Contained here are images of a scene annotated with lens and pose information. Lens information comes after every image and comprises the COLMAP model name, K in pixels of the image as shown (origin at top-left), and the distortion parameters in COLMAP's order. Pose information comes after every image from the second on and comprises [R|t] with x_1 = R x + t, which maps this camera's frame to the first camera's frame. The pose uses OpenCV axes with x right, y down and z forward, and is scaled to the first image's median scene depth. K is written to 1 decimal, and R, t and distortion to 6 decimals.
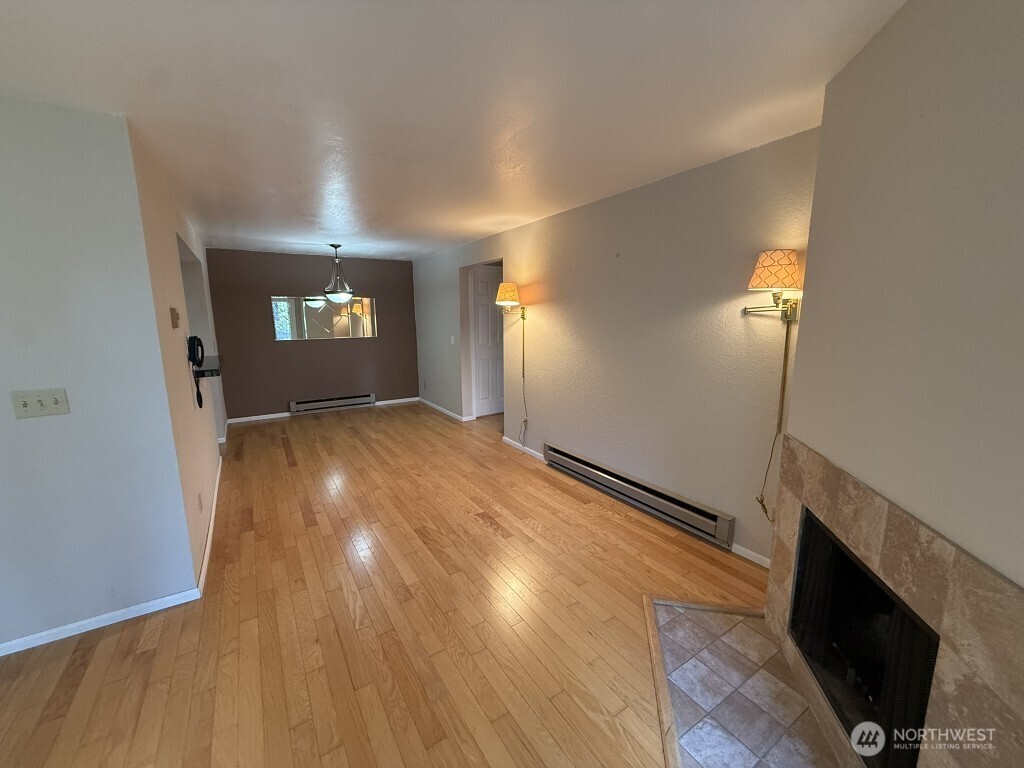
lens RADIAL K [[409.1, 0, 512.0], [0, 409.1, 384.0], [0, 0, 1]] dist [-0.000855, -0.000218]
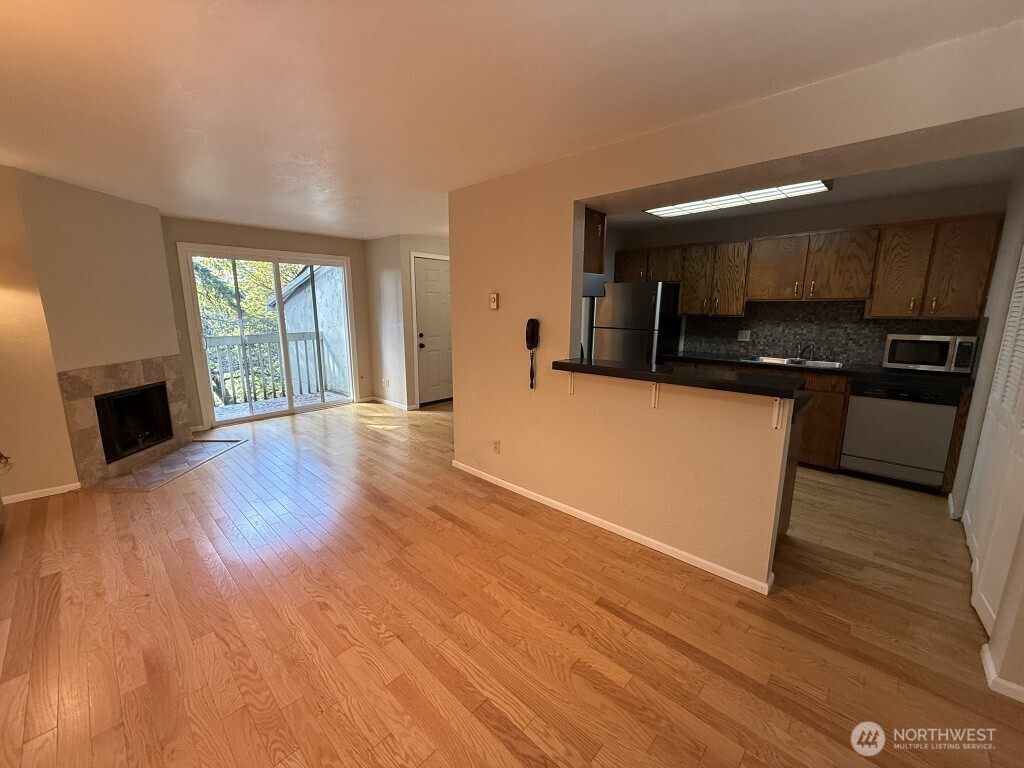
lens RADIAL K [[409.1, 0, 512.0], [0, 409.1, 384.0], [0, 0, 1]] dist [-0.000855, -0.000218]
pose [[-0.970280, 0.051838, -0.236367, -0.284923], [-0.033804, 0.938171, 0.344517, -0.184985], [0.239611, 0.342268, -0.908537, 1.161878]]
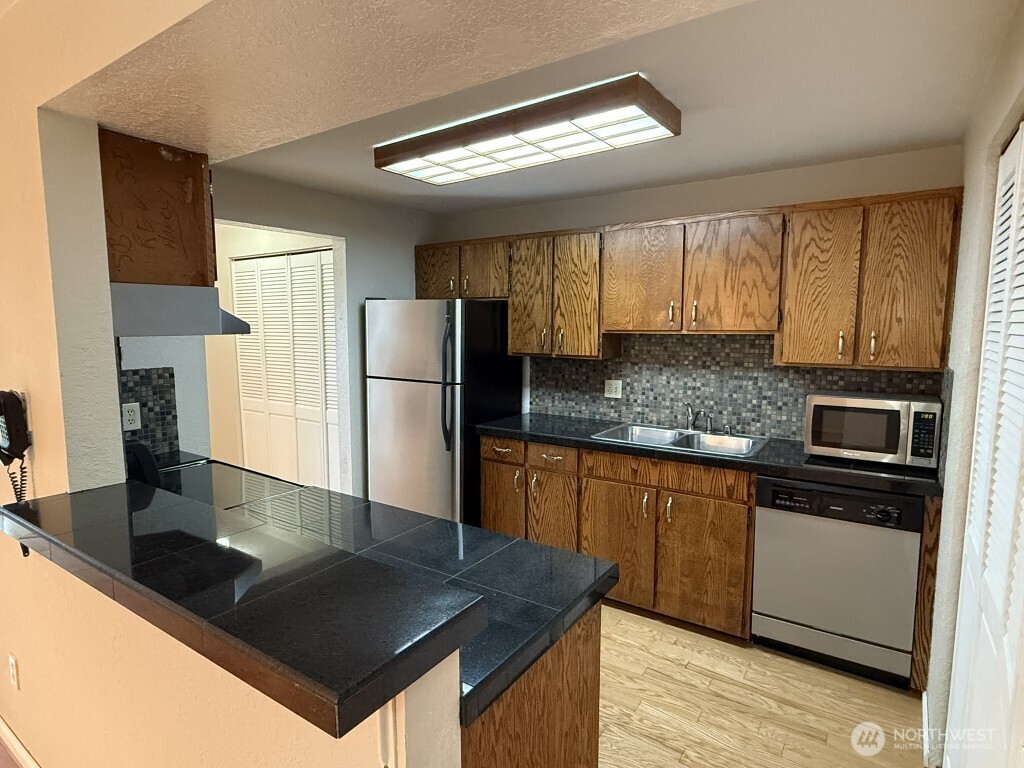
lens RADIAL K [[553.4, 0, 512.0], [0, 553.4, 384.0], [0, 0, 1]] dist [-0.003970, -0.000865]
pose [[-0.919563, 0.047748, -0.390031, -0.437184], [-0.060395, 0.963621, 0.260360, -0.181607], [0.388274, 0.262973, -0.883226, 1.089896]]
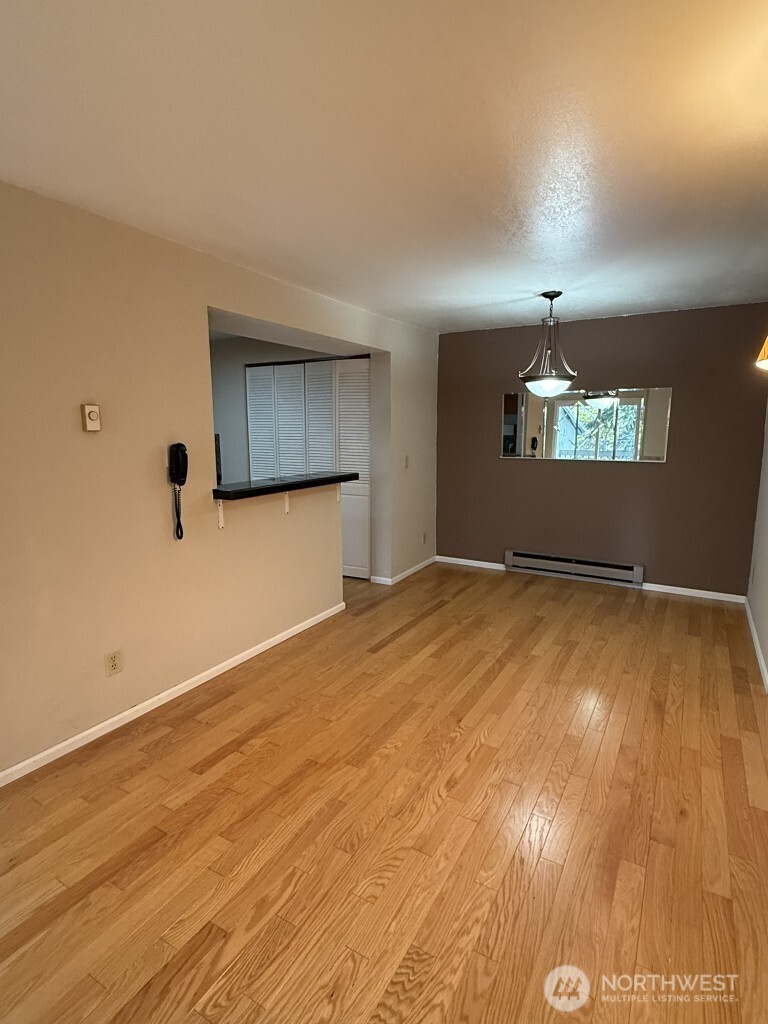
lens RADIAL K [[531.7, 0, 384.0], [0, 531.7, 512.0], [0, 0, 1]] dist [-0.000028, -0.000438]
pose [[0.455410, 0.147397, -0.877996, 0.155649], [-0.152360, 0.984554, 0.086257, -0.079581], [0.877148, 0.094489, 0.470833, 0.523974]]
